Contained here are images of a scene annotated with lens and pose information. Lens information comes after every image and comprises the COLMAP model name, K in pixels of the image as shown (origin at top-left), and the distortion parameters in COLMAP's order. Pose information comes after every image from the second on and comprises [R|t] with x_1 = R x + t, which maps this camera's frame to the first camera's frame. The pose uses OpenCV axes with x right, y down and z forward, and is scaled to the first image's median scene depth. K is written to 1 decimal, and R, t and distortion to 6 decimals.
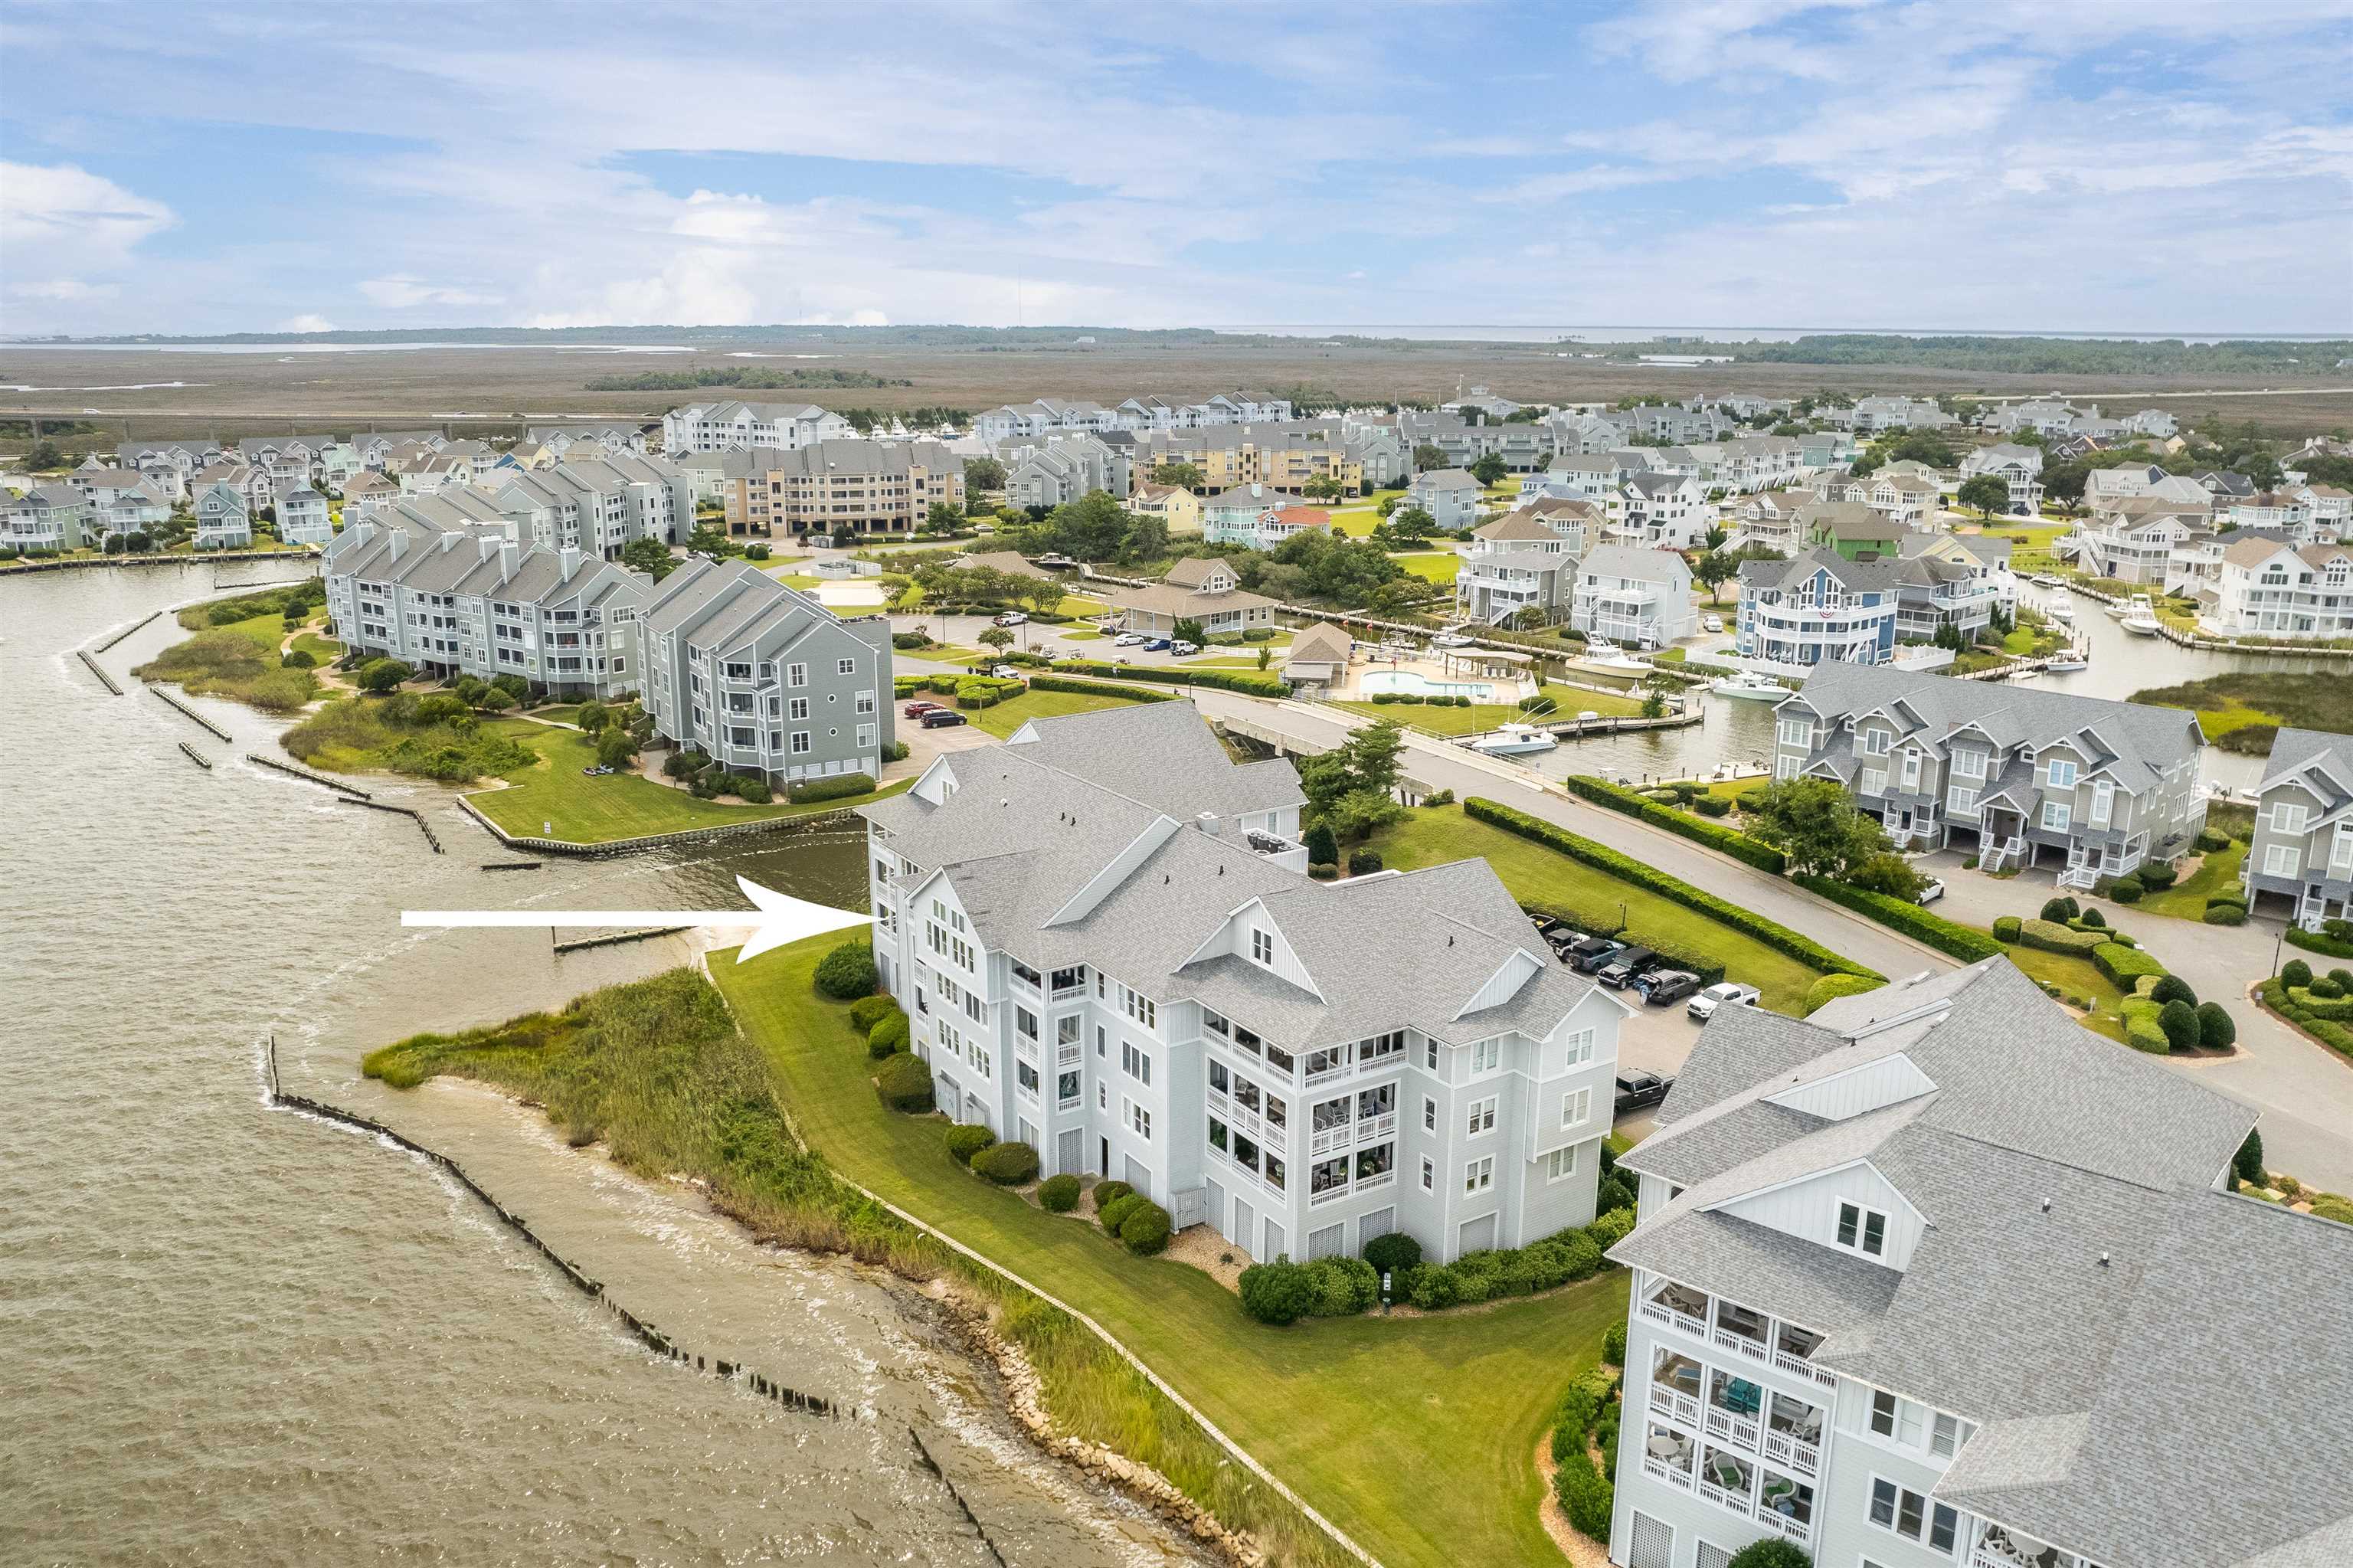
lens RADIAL K [[1780.0, 0, 1174.4], [0, 1780.0, 779.0], [0, 0, 1]] dist [-0.053224, 0.013621]
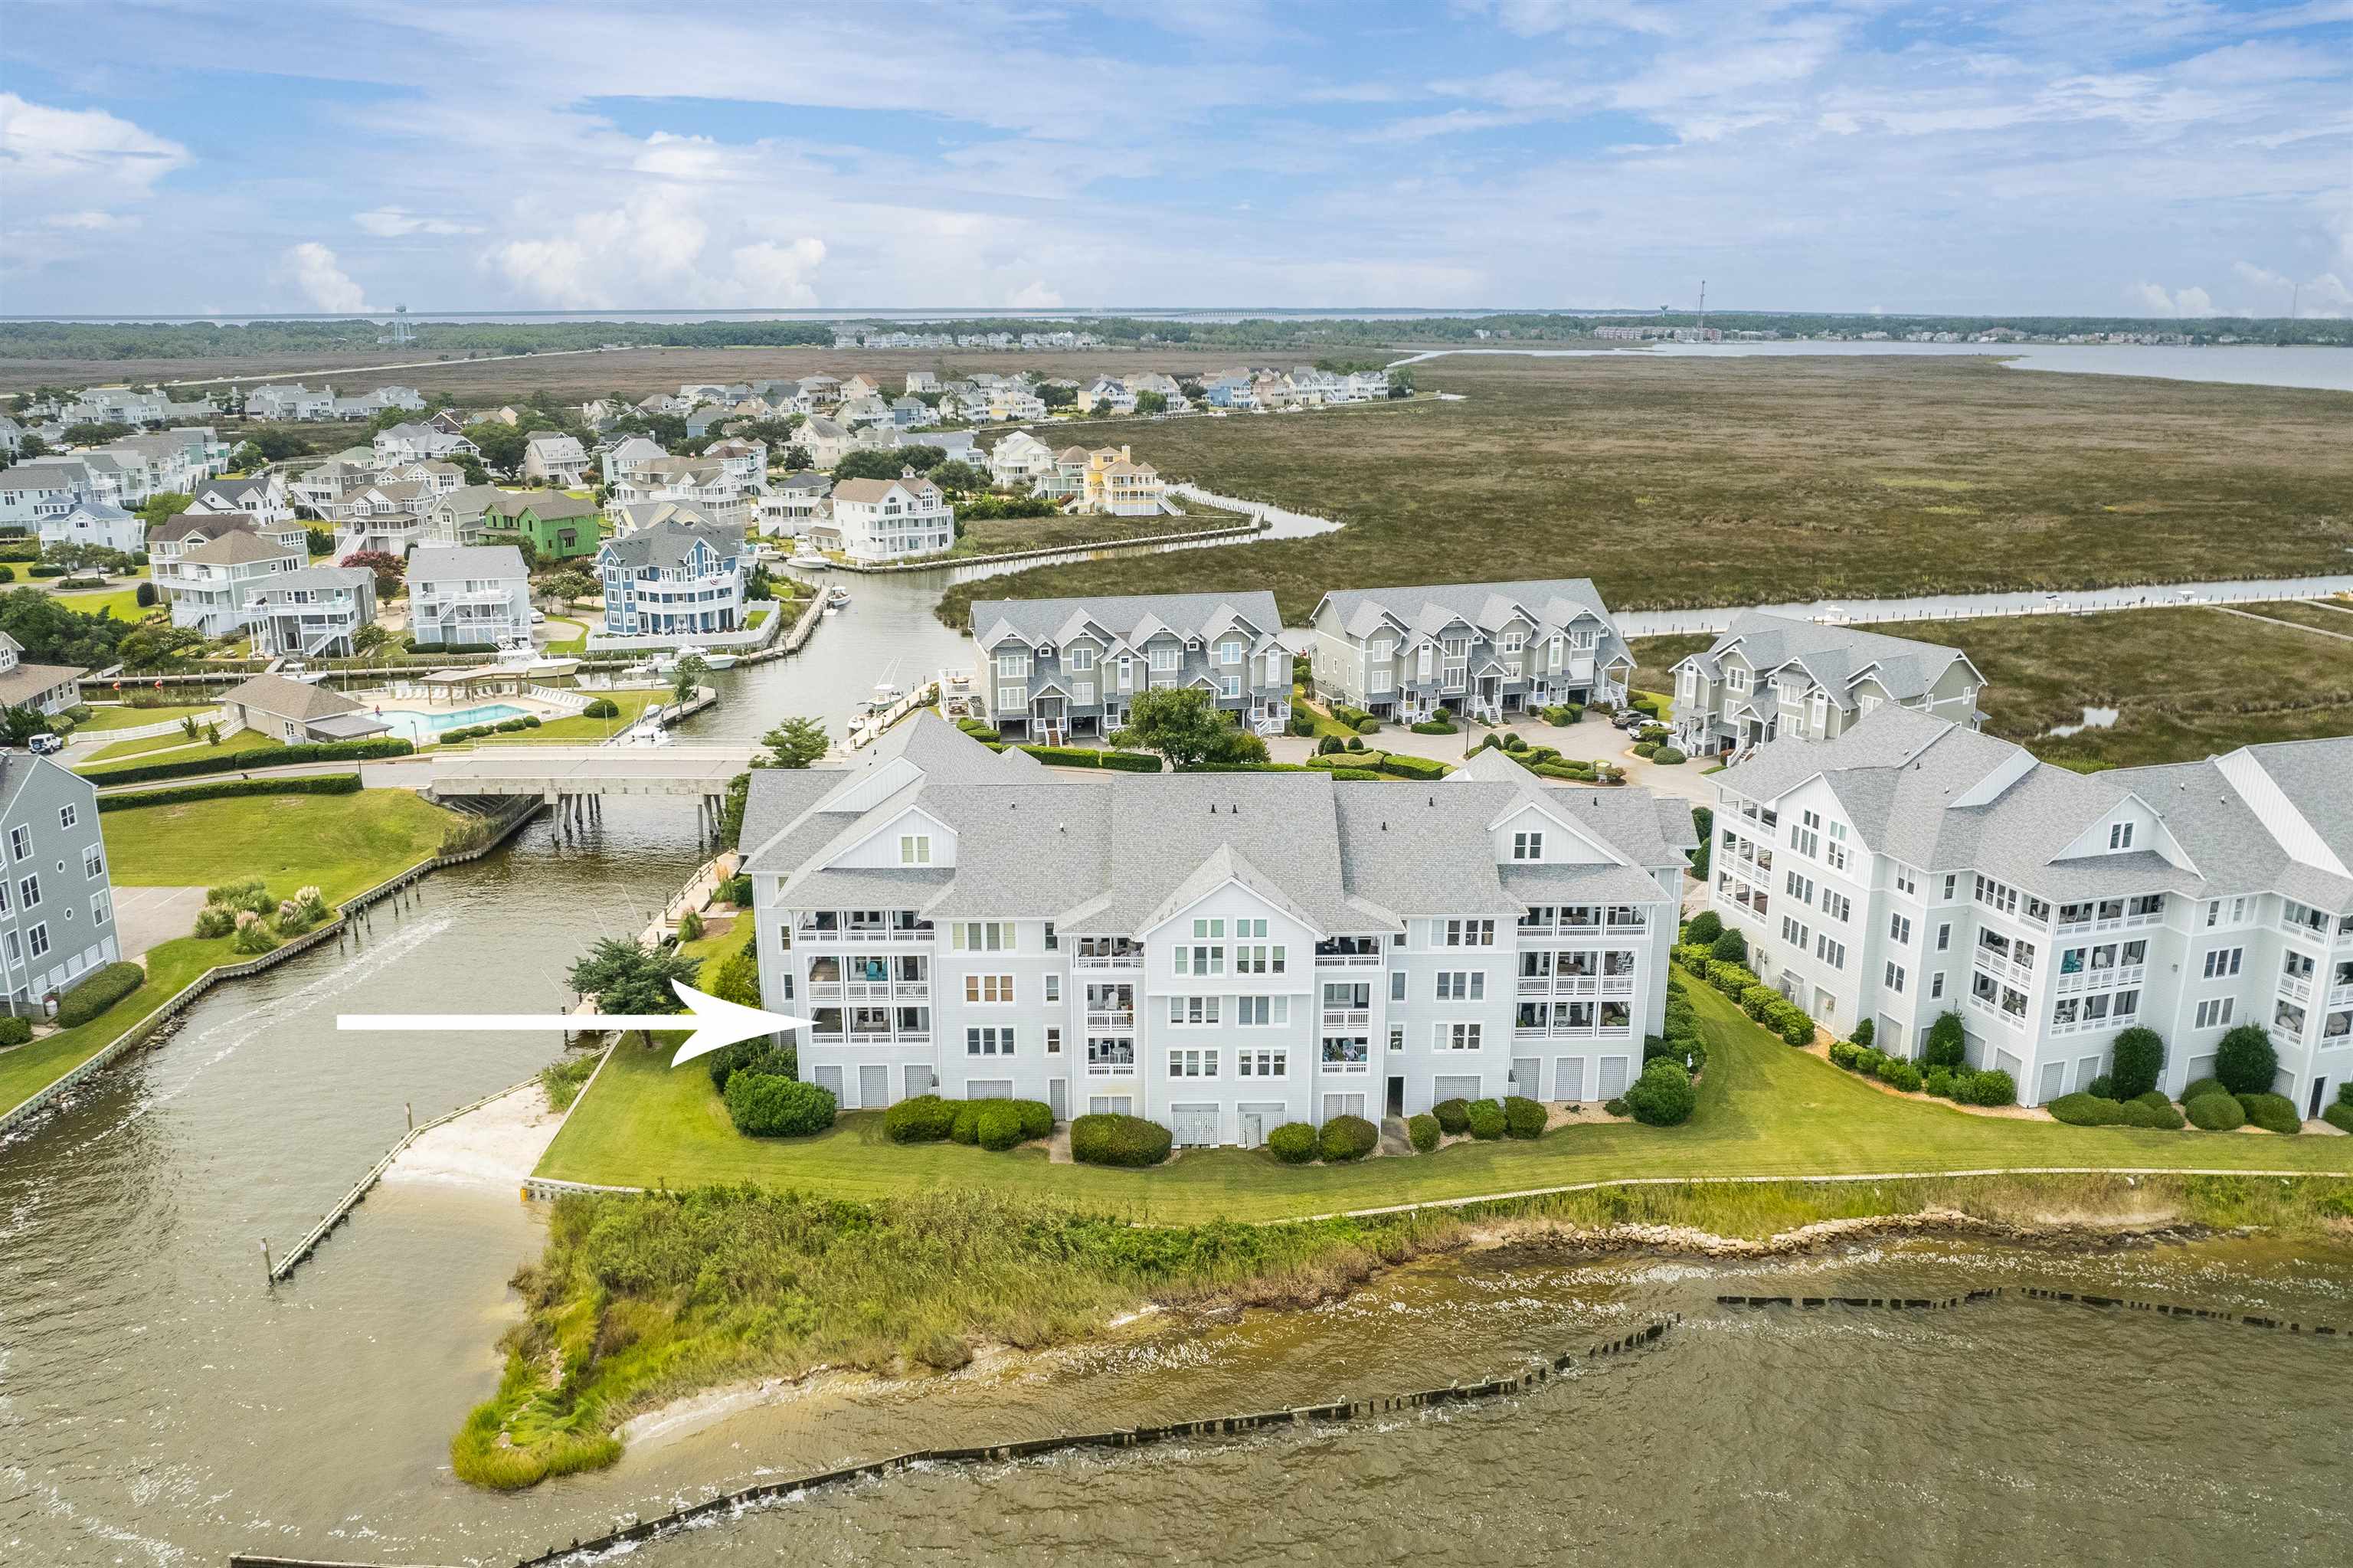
lens RADIAL K [[1780.0, 0, 1170.7], [0, 1780.0, 793.5], [0, 0, 1]] dist [-0.053224, 0.013621]
pose [[0.531695, -0.226065, 0.816208, -0.509341], [0.211916, 0.968574, 0.130219, -0.069741], [-0.819995, 0.103731, 0.562892, 0.270273]]
